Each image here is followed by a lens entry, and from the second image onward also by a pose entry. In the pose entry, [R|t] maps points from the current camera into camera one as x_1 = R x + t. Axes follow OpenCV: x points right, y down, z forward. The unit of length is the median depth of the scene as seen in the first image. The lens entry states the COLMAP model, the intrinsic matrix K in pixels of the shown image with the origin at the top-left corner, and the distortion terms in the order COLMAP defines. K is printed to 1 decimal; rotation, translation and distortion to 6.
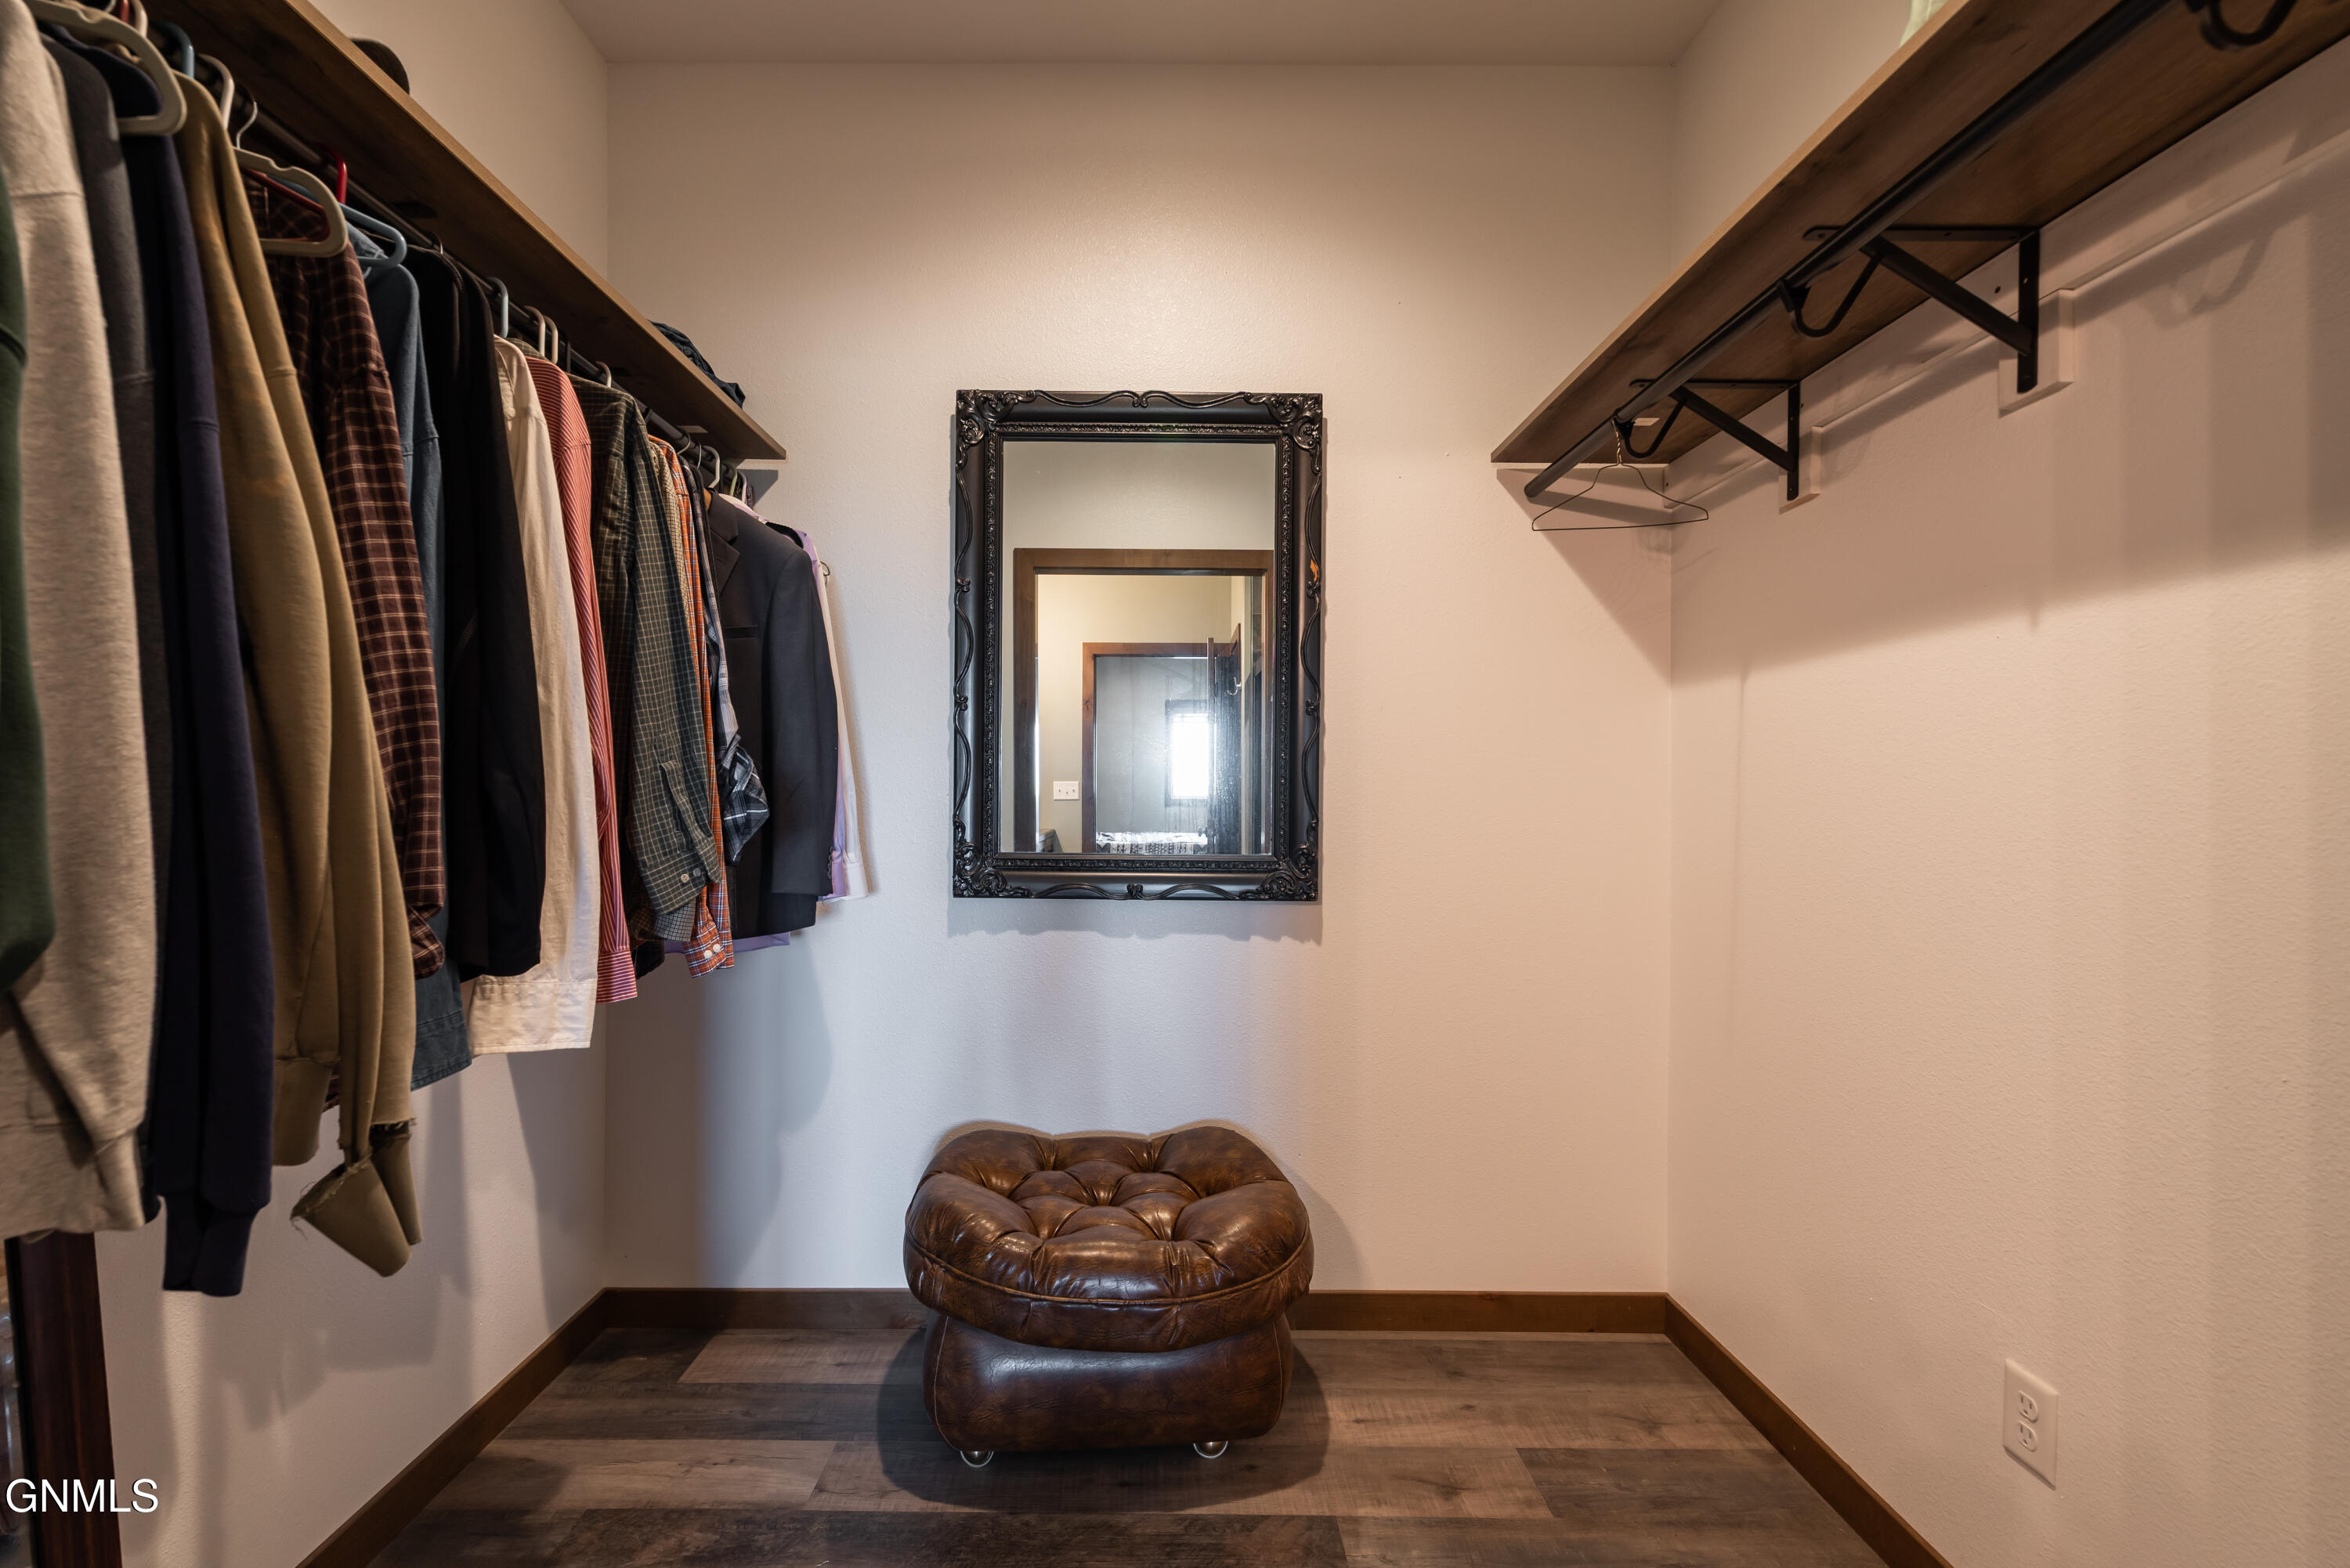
lens RADIAL K [[1013.1, 0, 1168.2], [0, 1013.1, 789.4], [0, 0, 1]] dist [-0.000701, 0.000151]
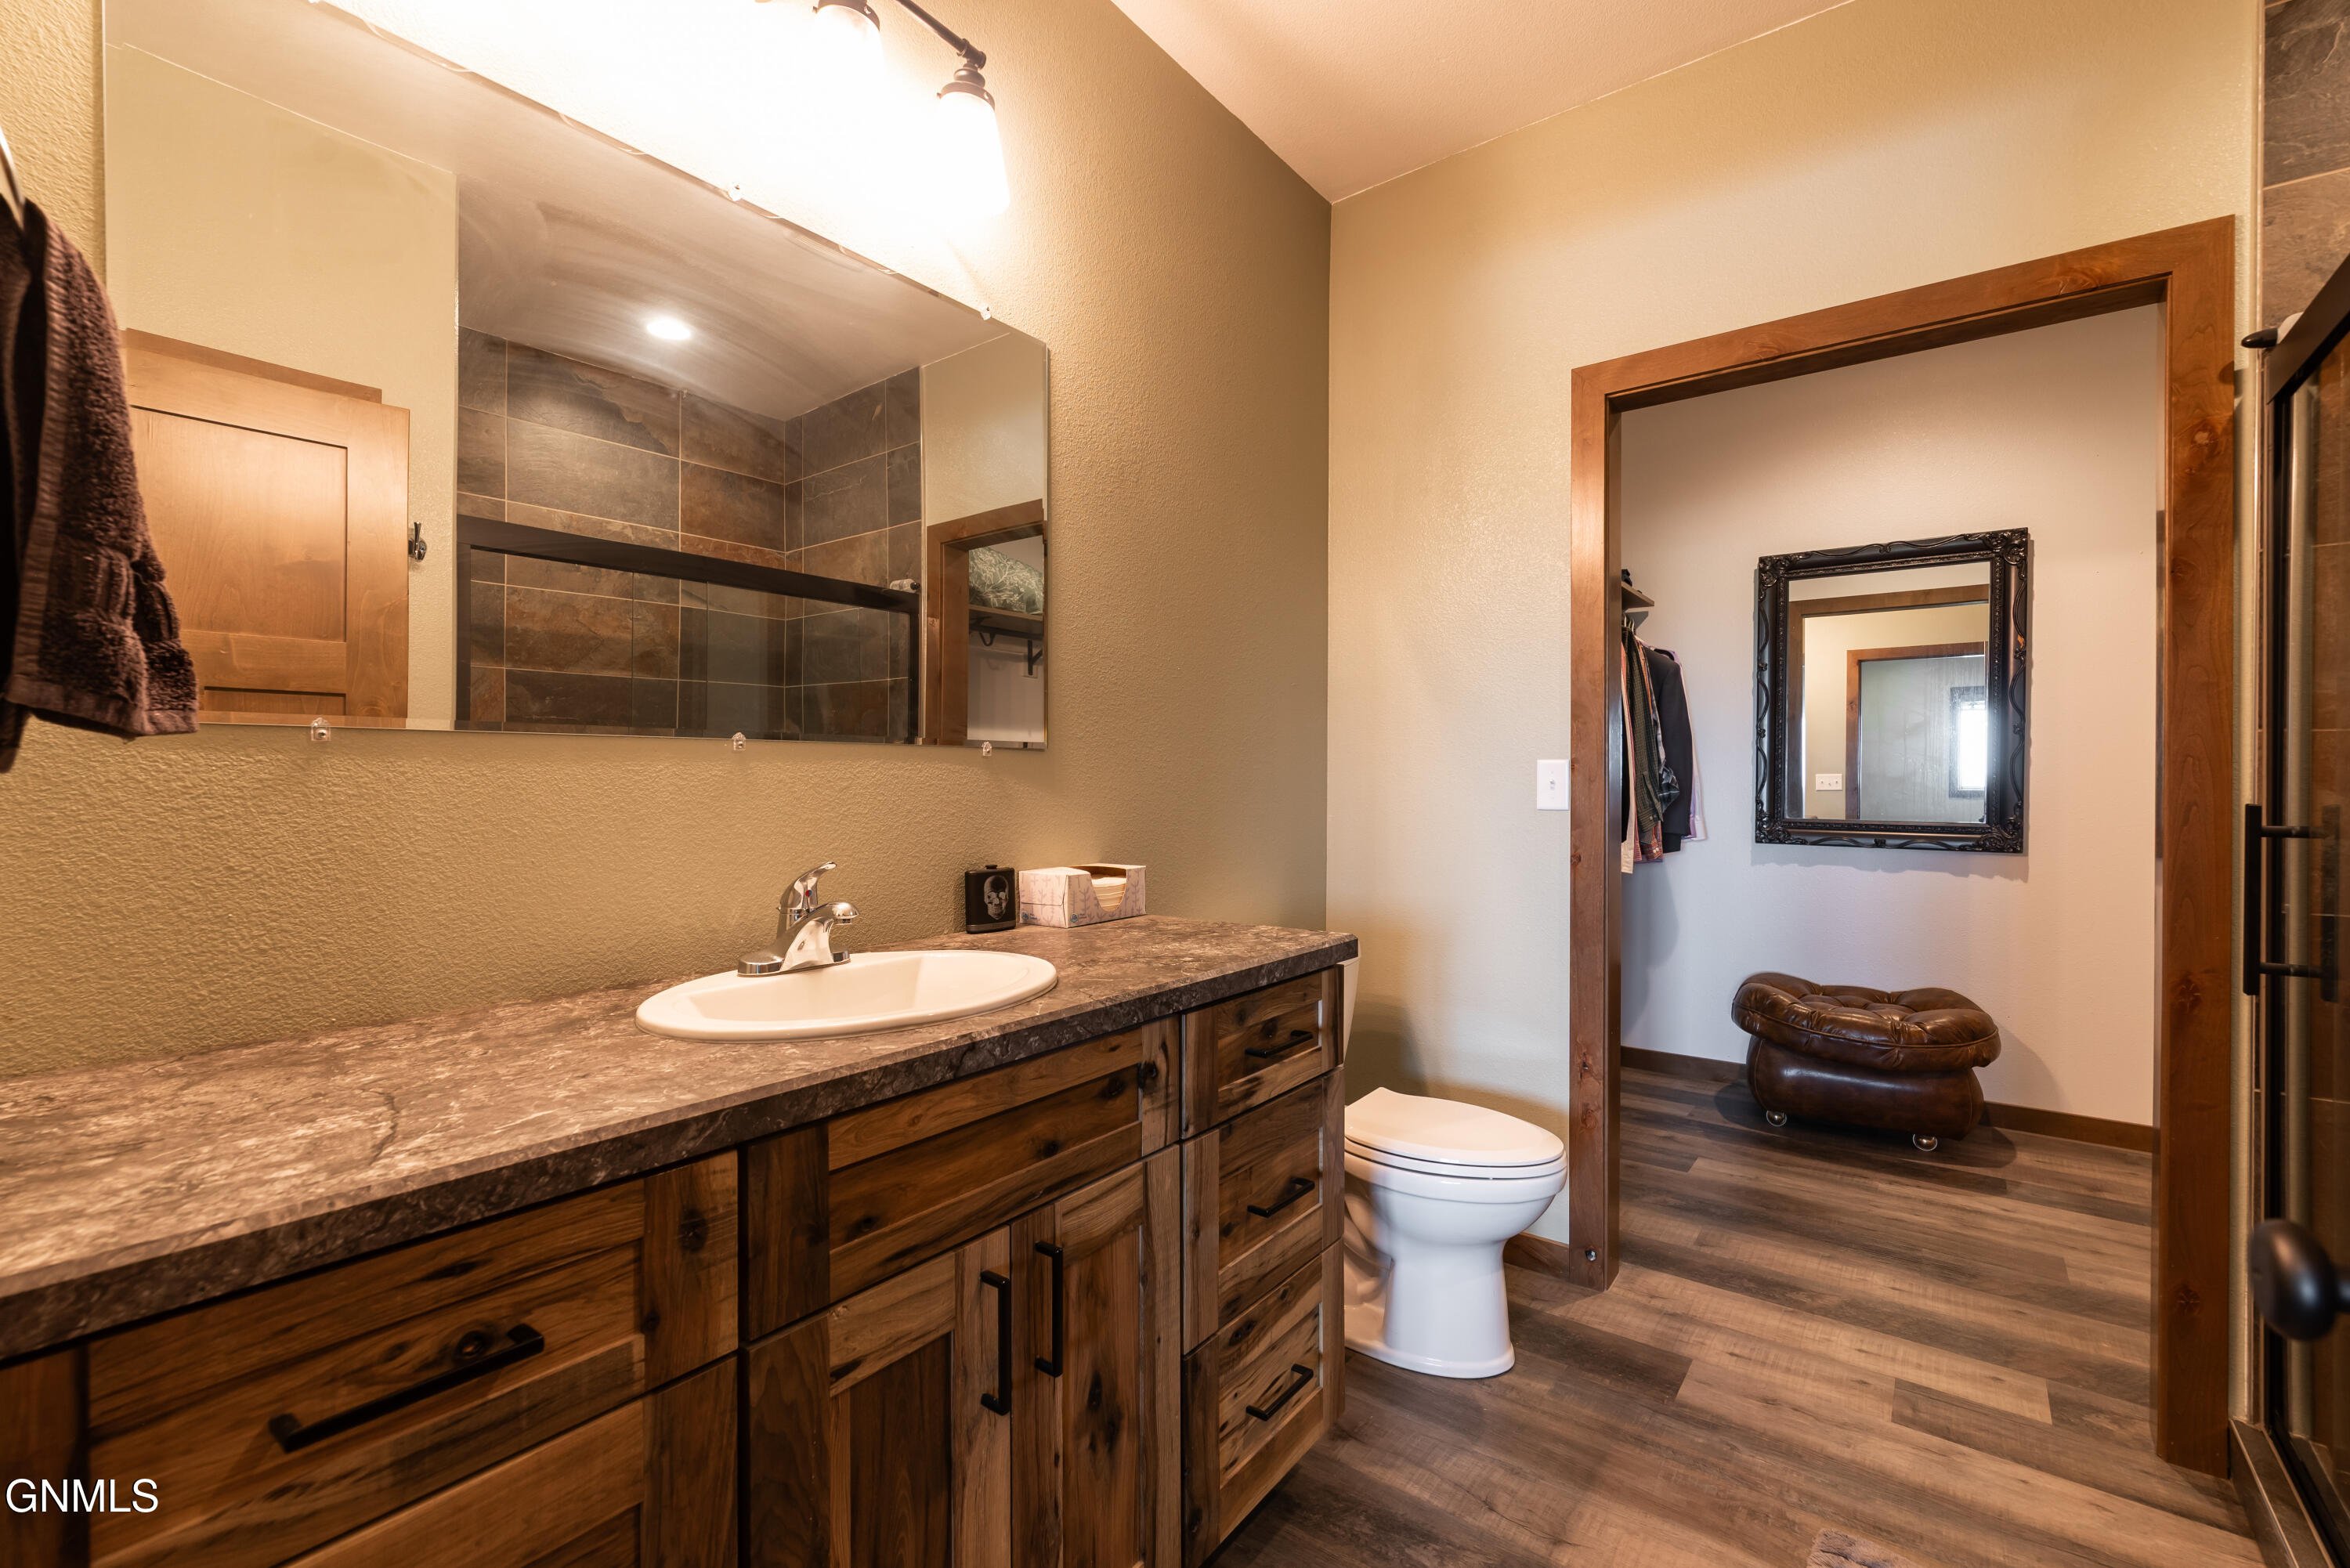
lens RADIAL K [[1013.1, 0, 1171.9], [0, 1013.1, 792.5], [0, 0, 1]] dist [-0.000701, 0.000151]
pose [[0.781934, 0.004483, -0.623346, 0.094754], [0.003002, 0.999935, 0.010957, -0.004543], [0.623354, -0.010439, 0.781870, -1.027947]]
